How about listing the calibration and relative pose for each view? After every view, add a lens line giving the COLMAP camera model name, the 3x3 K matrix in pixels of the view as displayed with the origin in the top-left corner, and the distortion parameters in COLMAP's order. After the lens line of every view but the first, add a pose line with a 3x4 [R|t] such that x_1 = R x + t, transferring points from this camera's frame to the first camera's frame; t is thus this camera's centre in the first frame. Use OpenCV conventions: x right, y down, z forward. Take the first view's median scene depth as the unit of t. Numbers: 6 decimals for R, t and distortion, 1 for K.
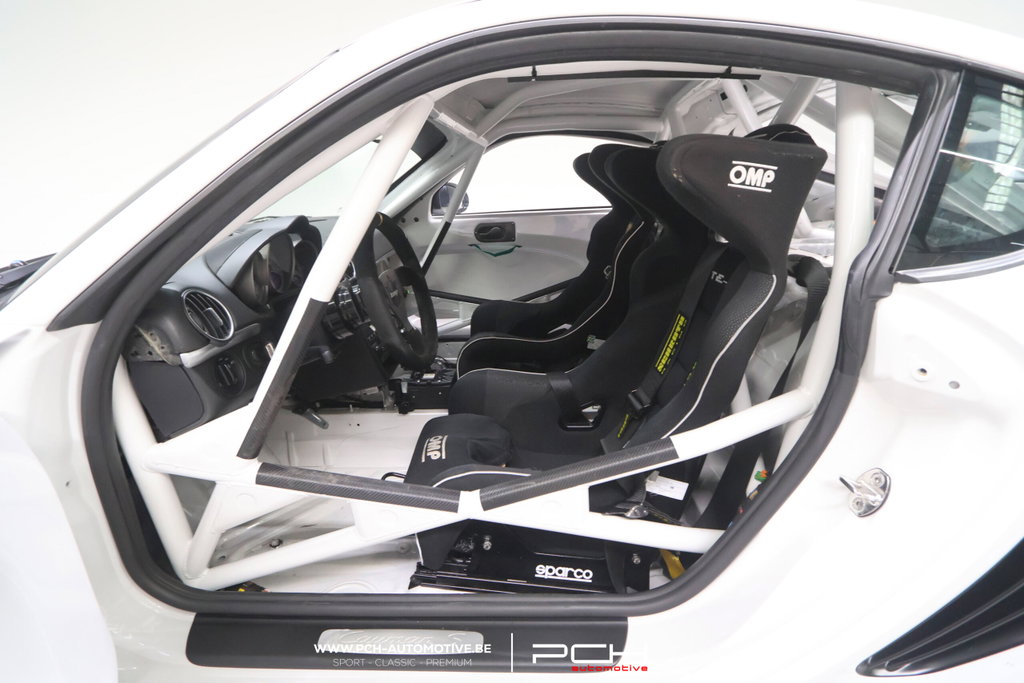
lens RADIAL K [[470.5, 0, 512.0], [0, 470.5, 341.5], [0, 0, 1]] dist [-0.019168, 0.002395]
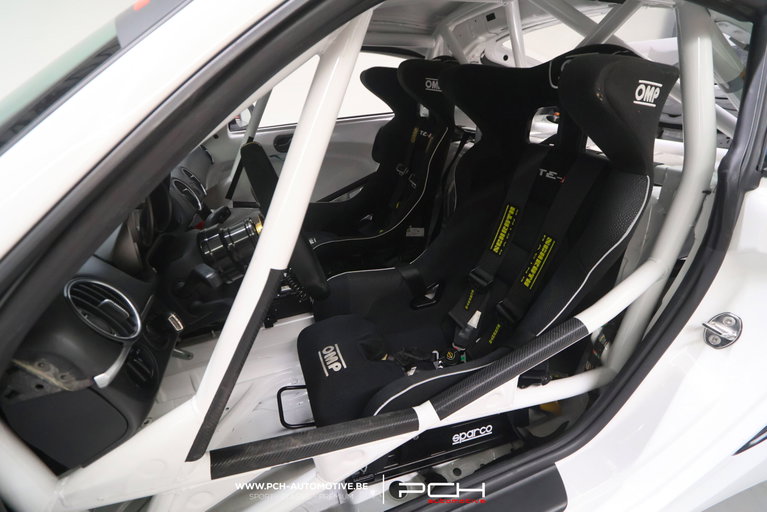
lens RADIAL K [[352.5, 0, 383.5], [0, 352.5, 256.0], [0, 0, 1]] dist [-0.019168, 0.002395]
pose [[0.933411, -0.179385, 0.310750, -0.306249], [0.140669, 0.979675, 0.143000, -0.122669], [-0.330086, -0.089765, 0.939673, 0.261258]]
